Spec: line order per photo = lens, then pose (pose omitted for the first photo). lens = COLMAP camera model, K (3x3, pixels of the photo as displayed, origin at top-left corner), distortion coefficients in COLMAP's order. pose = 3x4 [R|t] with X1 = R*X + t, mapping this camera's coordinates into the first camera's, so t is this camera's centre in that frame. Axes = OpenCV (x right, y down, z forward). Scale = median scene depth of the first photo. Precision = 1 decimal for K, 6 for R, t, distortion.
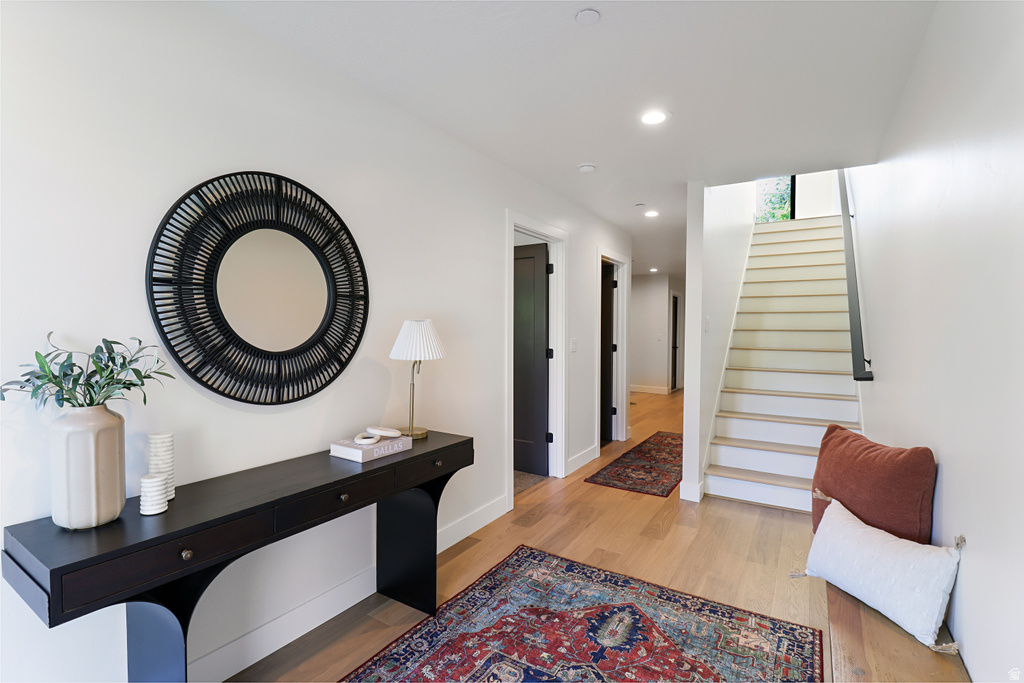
lens RADIAL K [[482.3, 0, 512.0], [0, 482.3, 341.5], [0, 0, 1]] dist [0.001375, -0.012780]
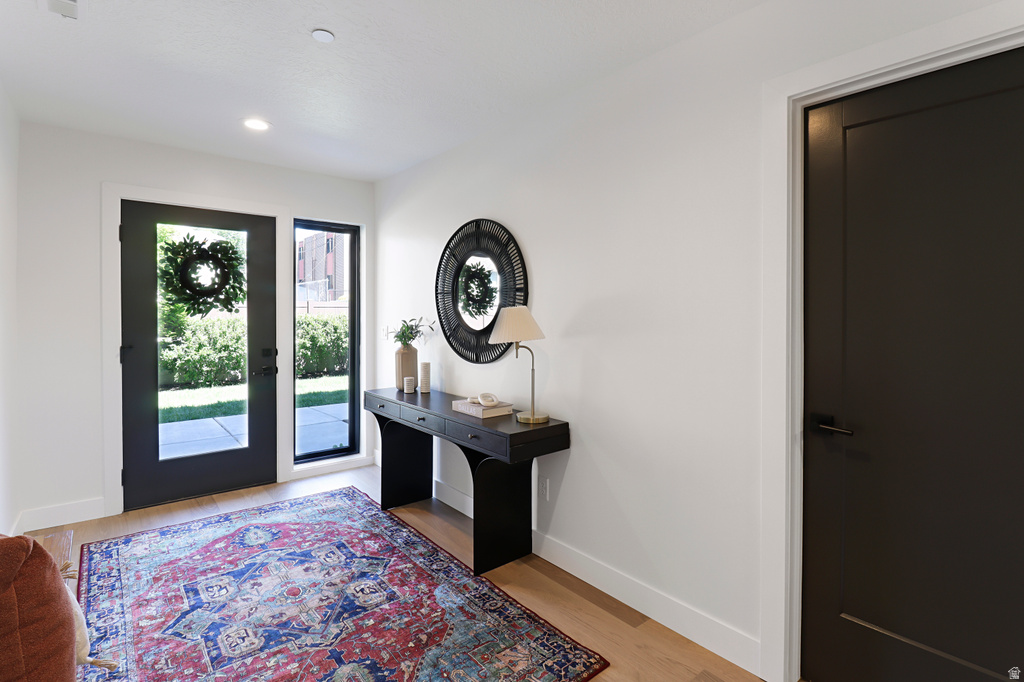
lens RADIAL K [[475.9, 0, 514.6], [0, 475.9, 308.7], [0, 0, 1]] dist [0.017892, -0.013723]
pose [[-0.306192, -0.019024, -0.951780, 0.909850], [-0.025259, 0.999611, -0.011854, -0.032427], [0.951635, 0.020412, -0.306553, 1.484041]]
